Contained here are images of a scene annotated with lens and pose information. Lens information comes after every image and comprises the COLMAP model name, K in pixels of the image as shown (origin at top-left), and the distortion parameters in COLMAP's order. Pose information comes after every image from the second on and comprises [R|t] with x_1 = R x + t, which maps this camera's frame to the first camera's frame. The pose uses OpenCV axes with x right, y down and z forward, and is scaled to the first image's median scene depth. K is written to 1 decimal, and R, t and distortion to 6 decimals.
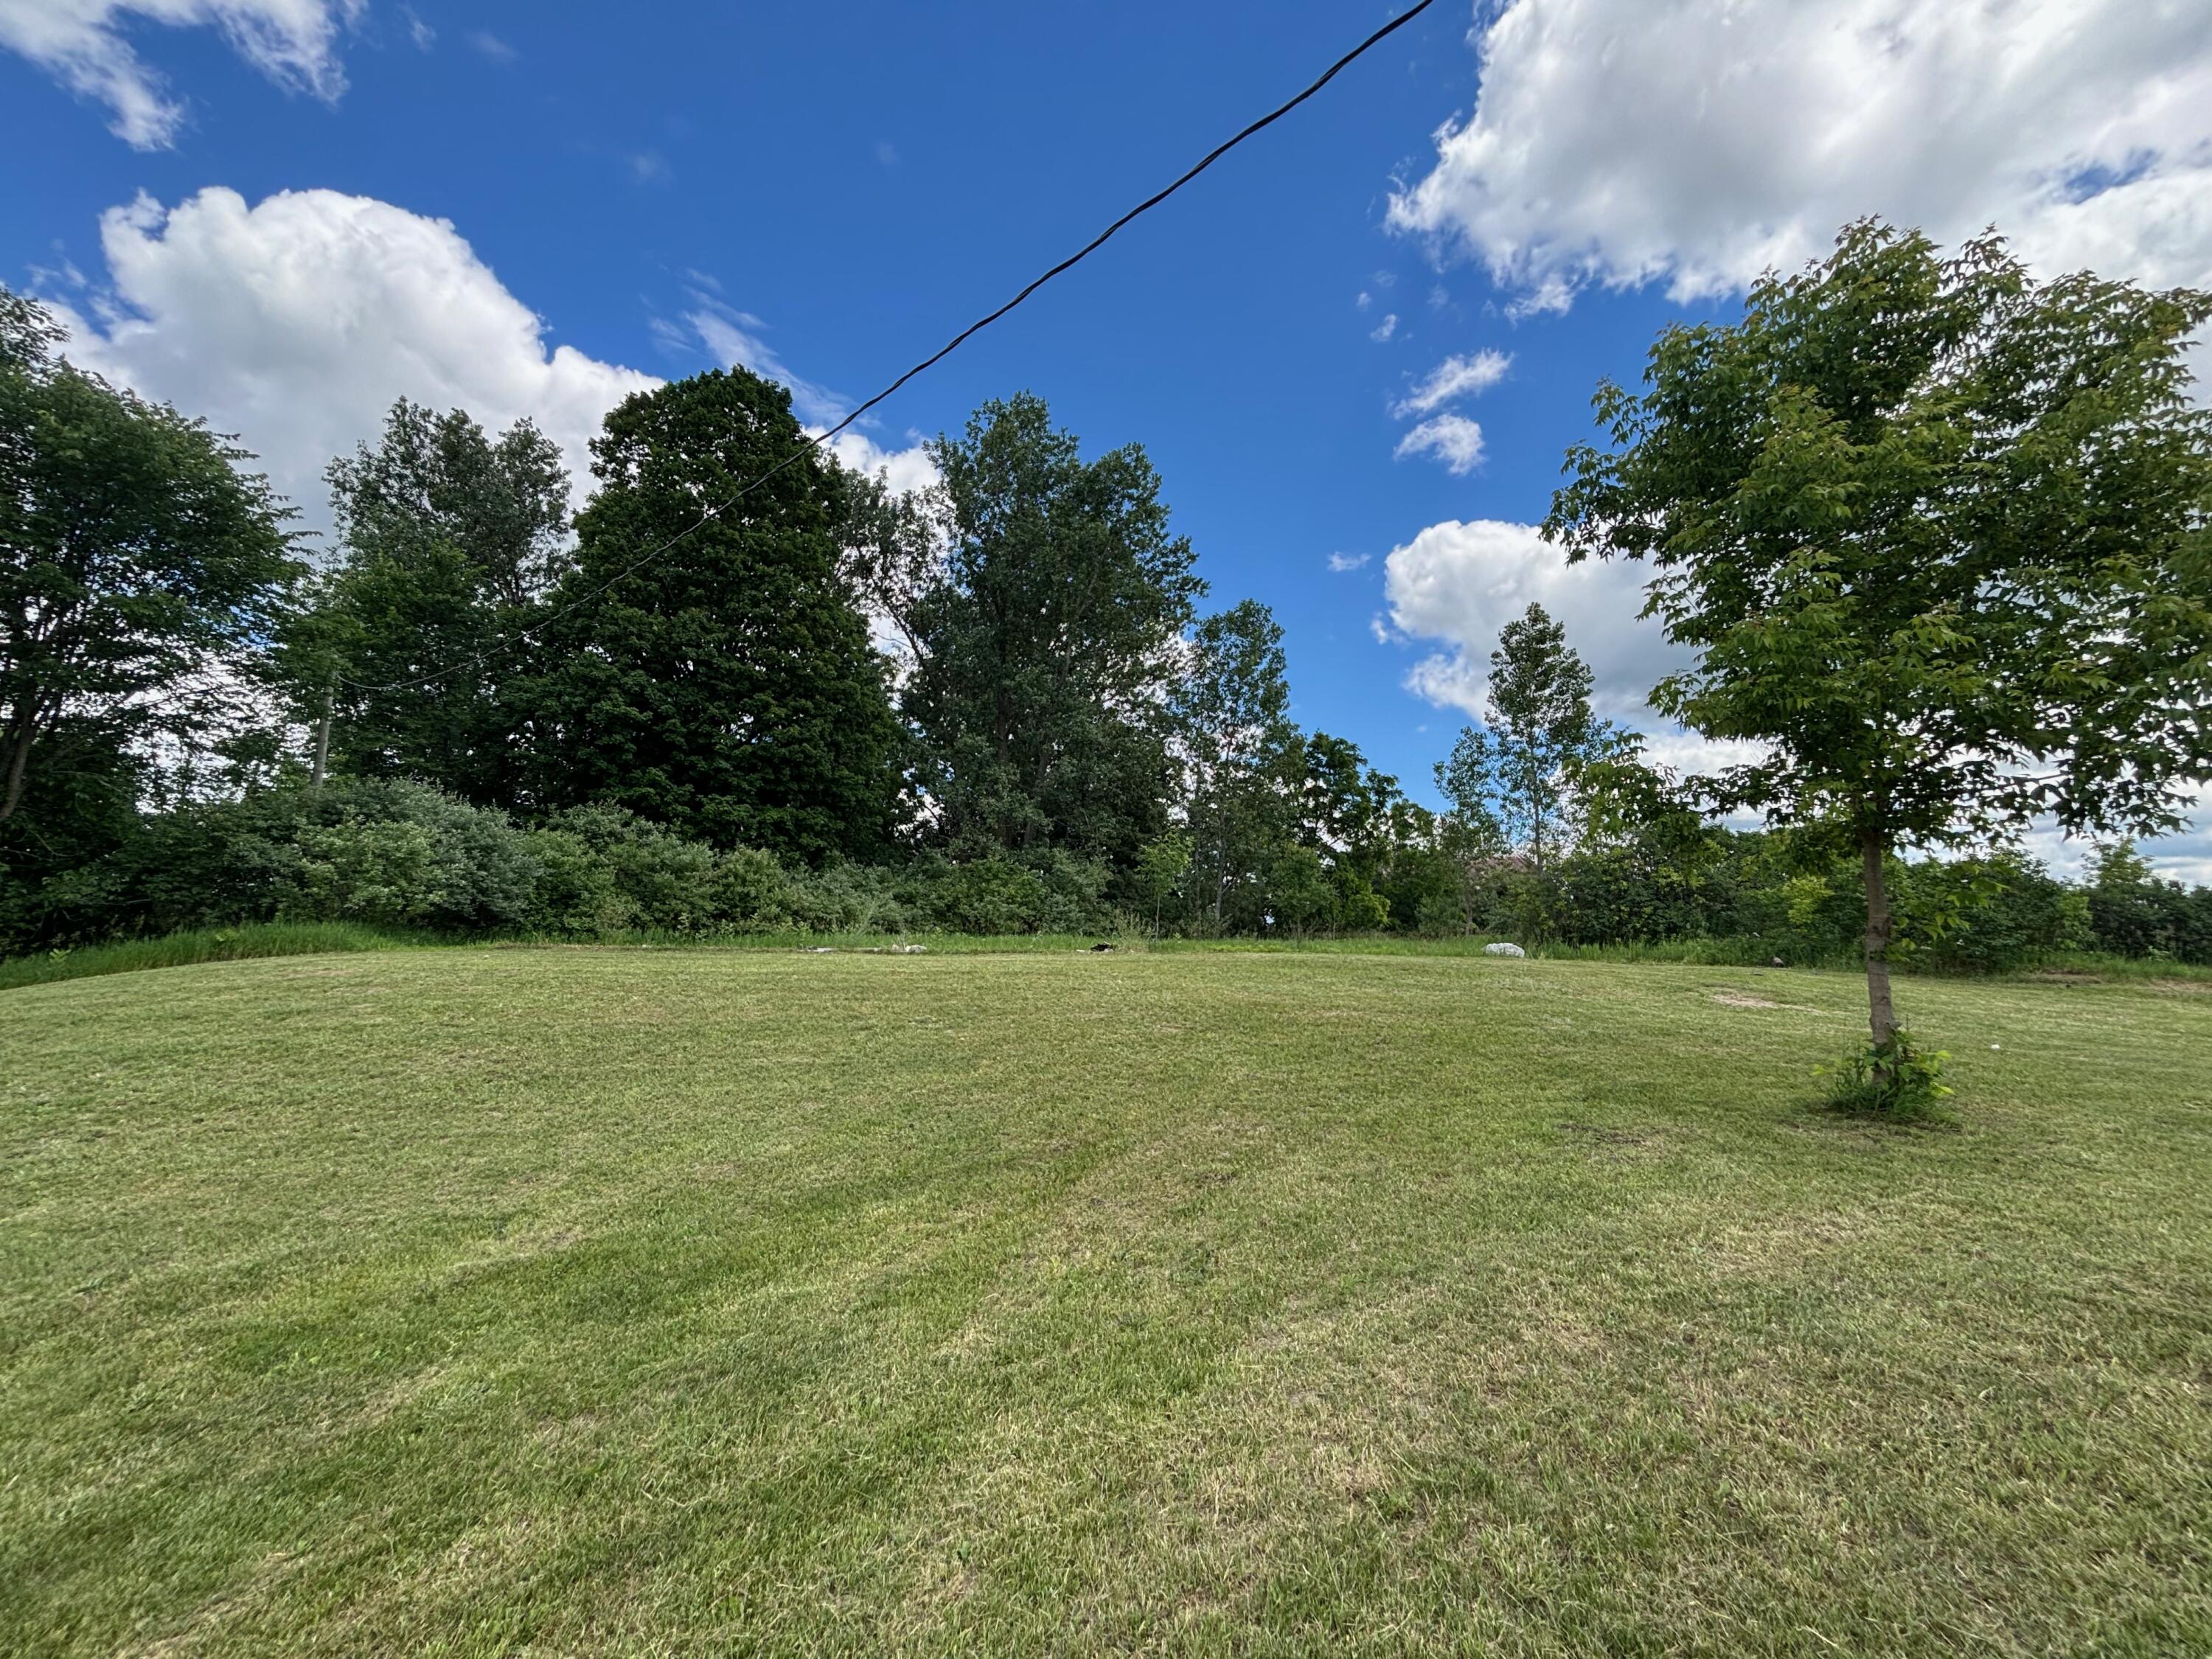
lens RADIAL K [[911.9, 0, 1112.7], [0, 911.9, 837.2], [0, 0, 1]] dist [0.015885, -0.003268]
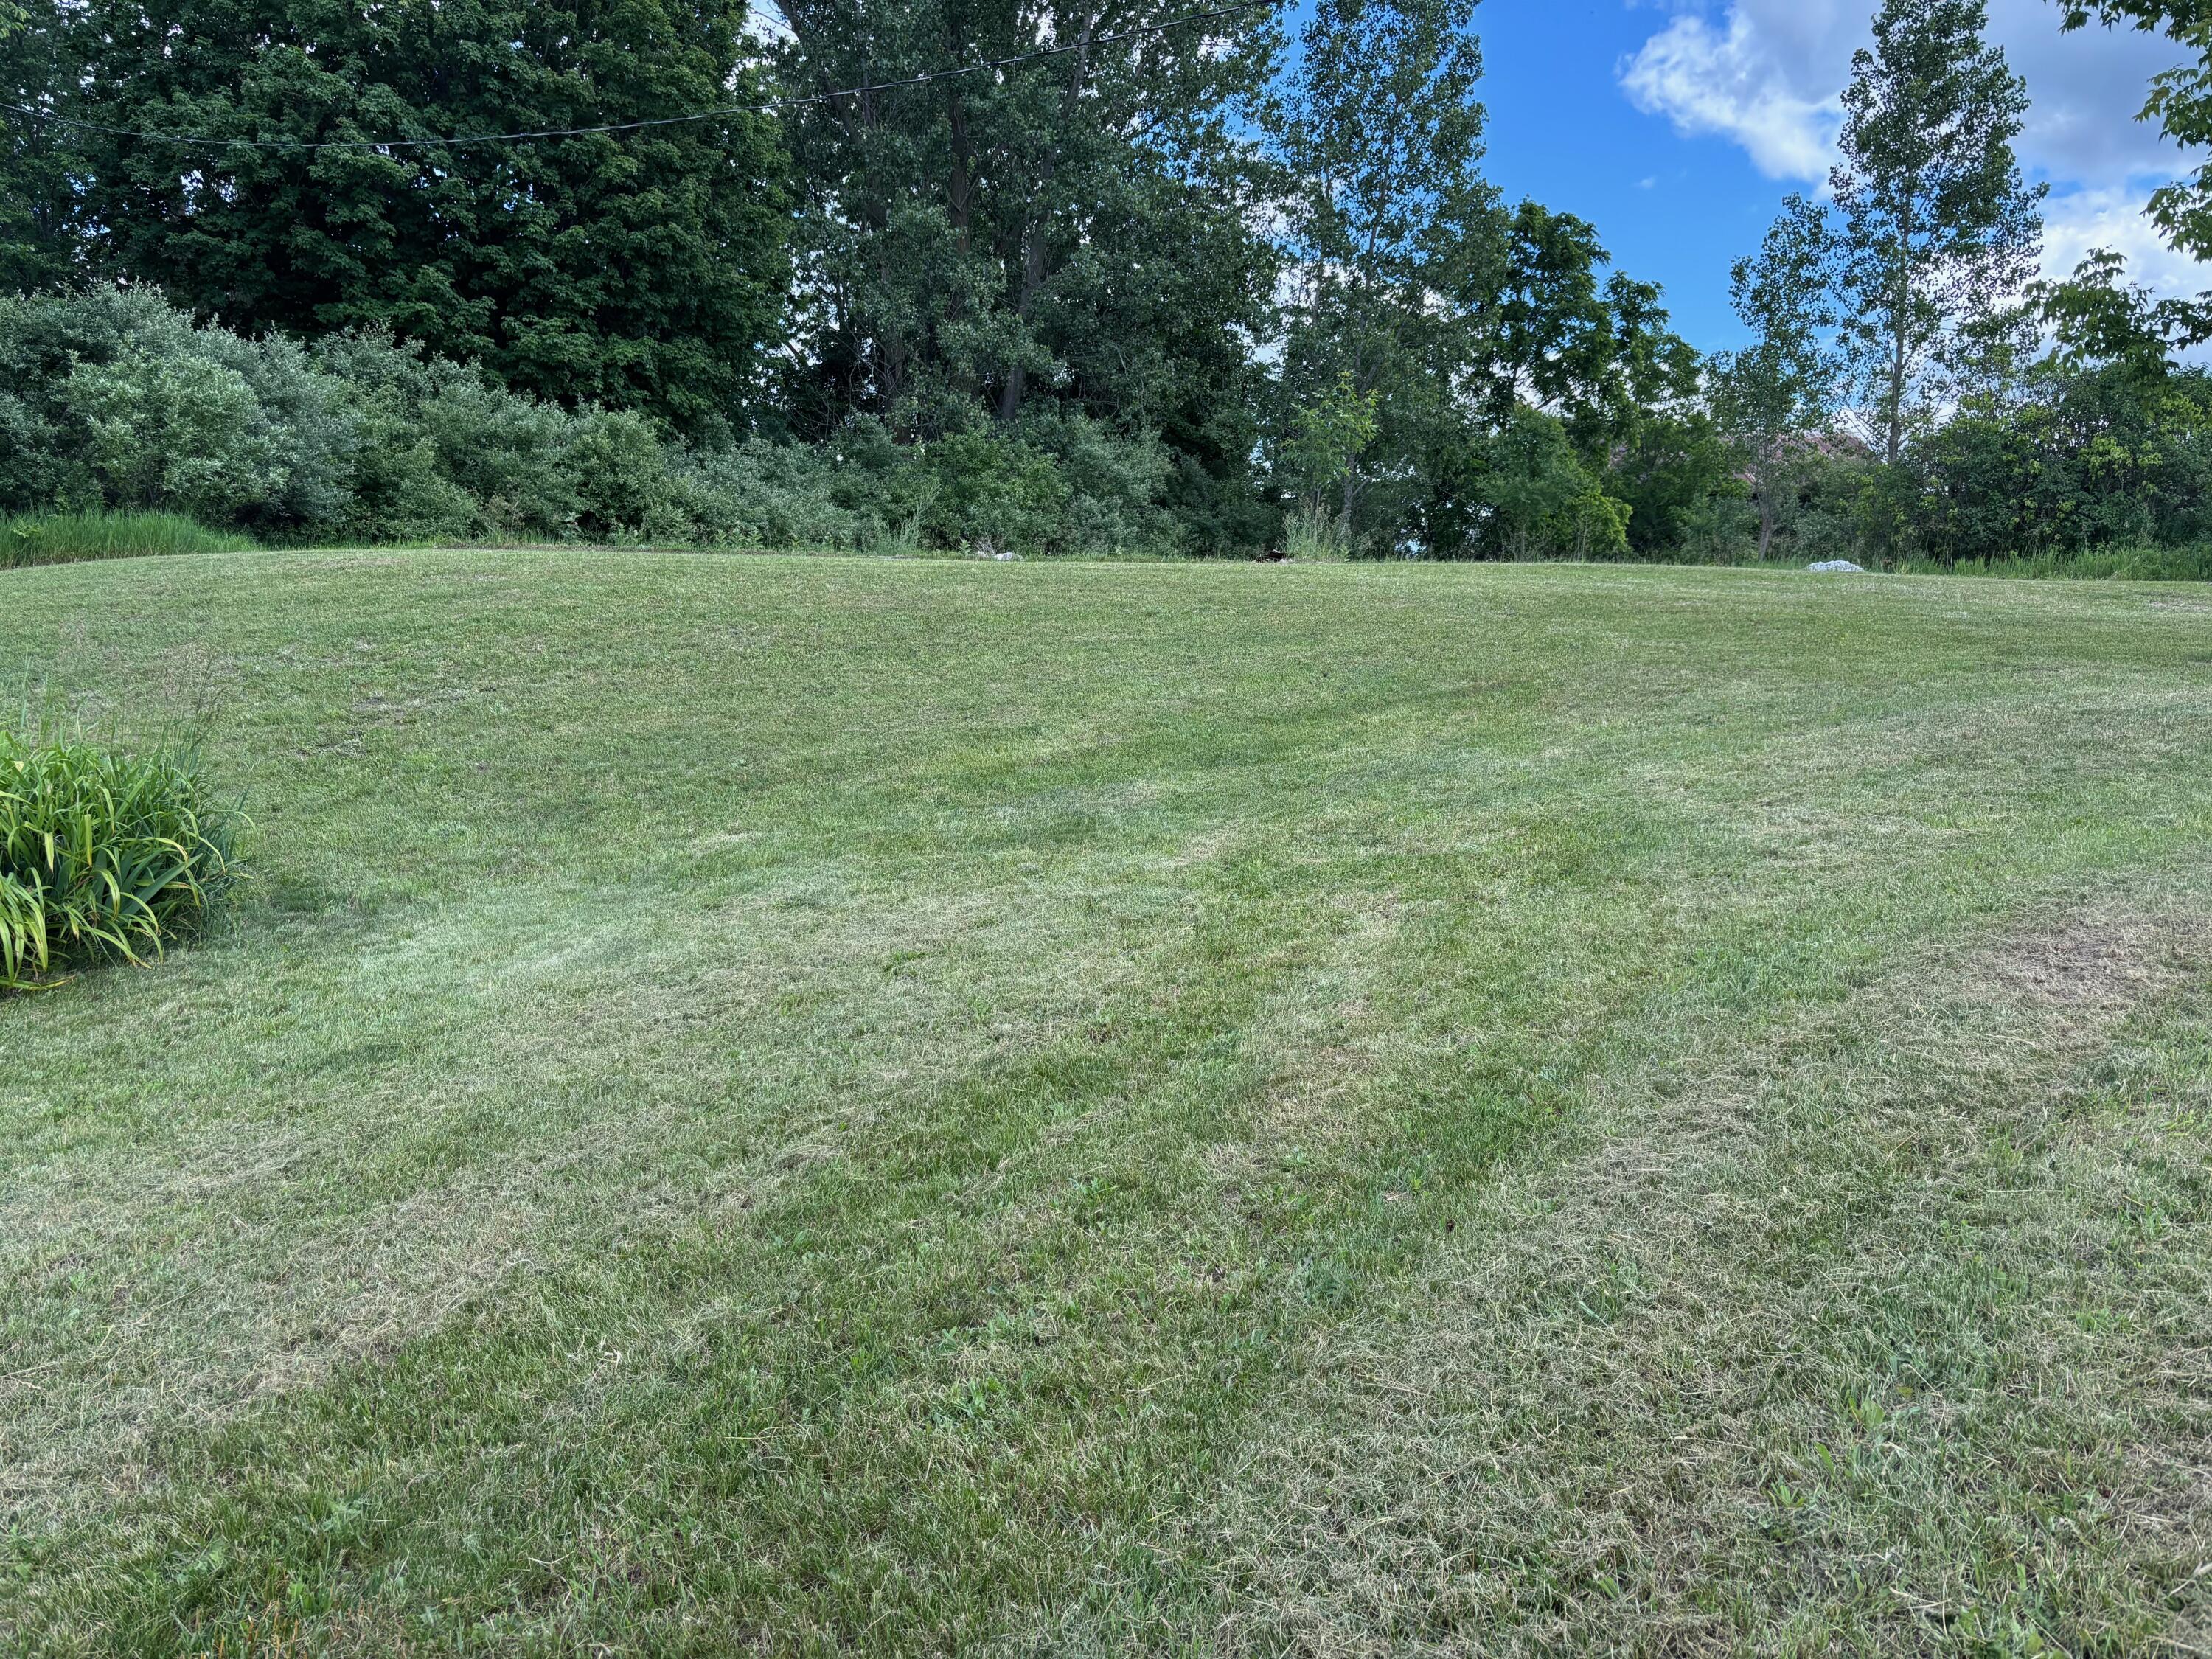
lens RADIAL K [[1690.8, 0, 1121.2], [0, 1690.8, 843.7], [0, 0, 1]] dist [0.021664, 0.000765]
pose [[0.999395, -0.007598, 0.033938, -0.074151], [-0.001223, 0.967561, 0.252634, 0.004473], [-0.034756, -0.252522, 0.966967, -0.117536]]
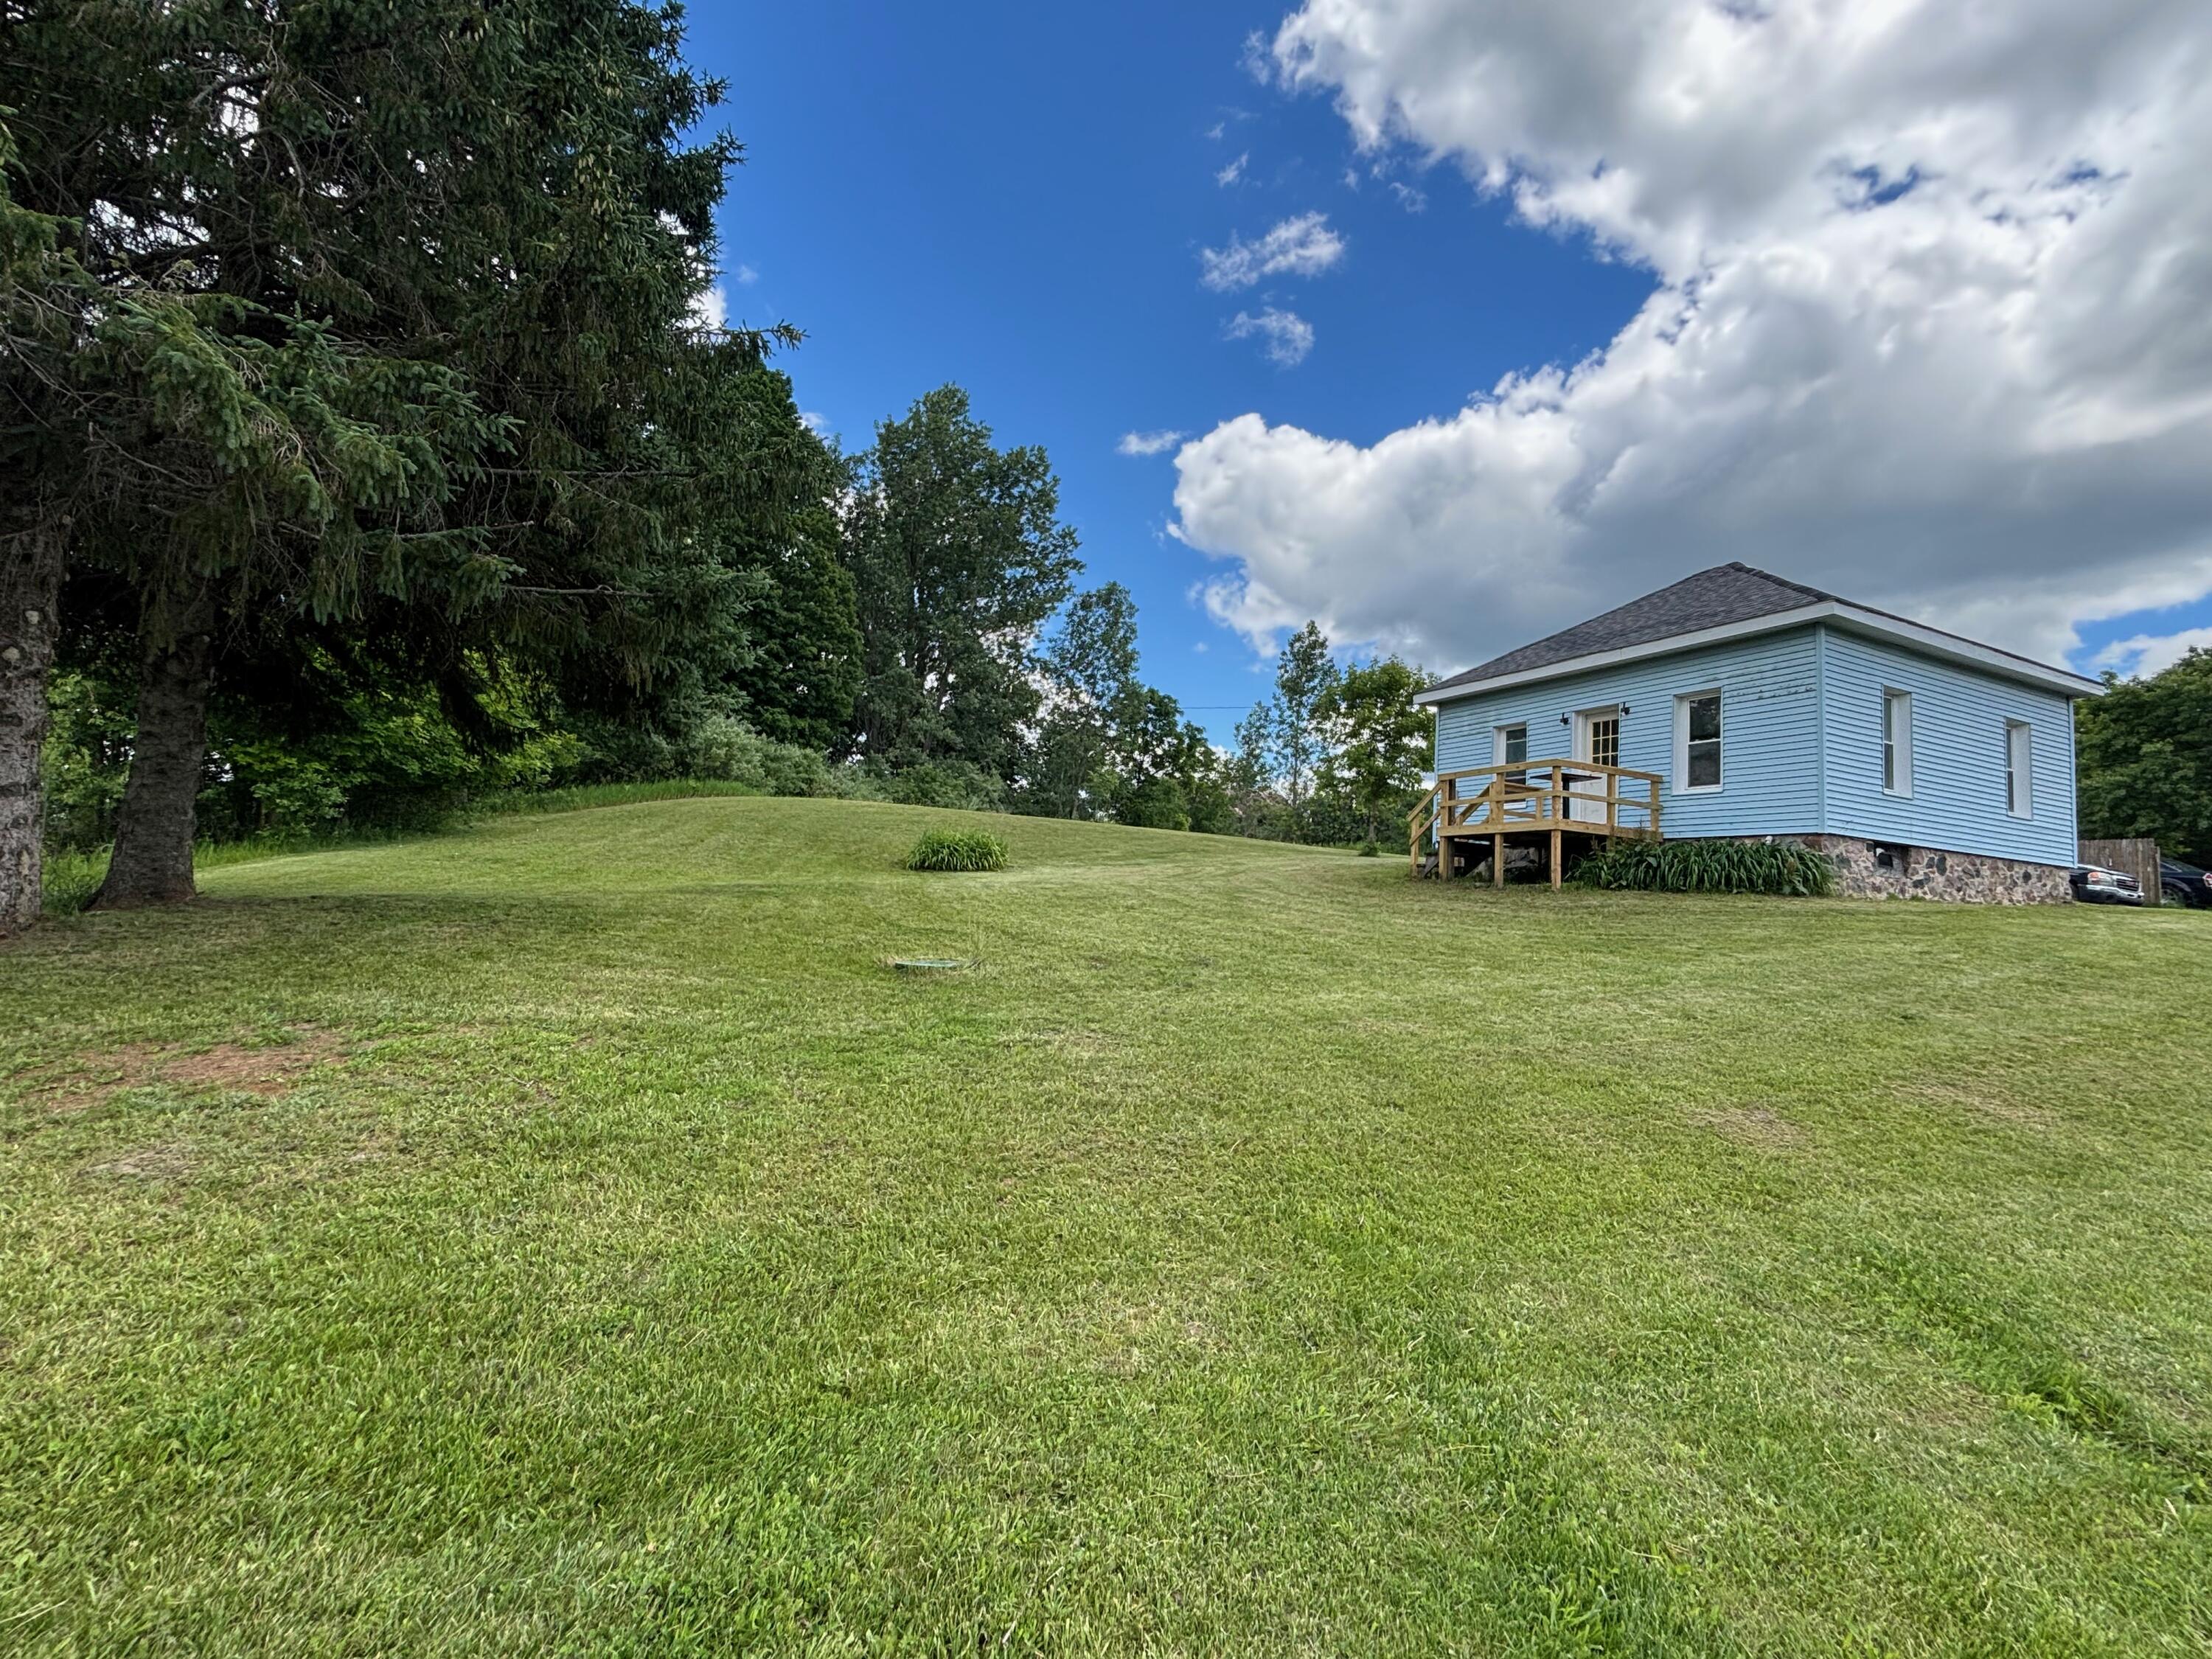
lens RADIAL K [[1022.6, 0, 1092.0], [0, 1022.6, 892.3], [0, 0, 1]] dist [0.004129, 0.001214]
pose [[0.965830, 0.051739, 0.253960, -0.259913], [-0.087177, 0.987631, 0.130331, -0.009745], [-0.244076, -0.148017, 0.958393, -0.523311]]
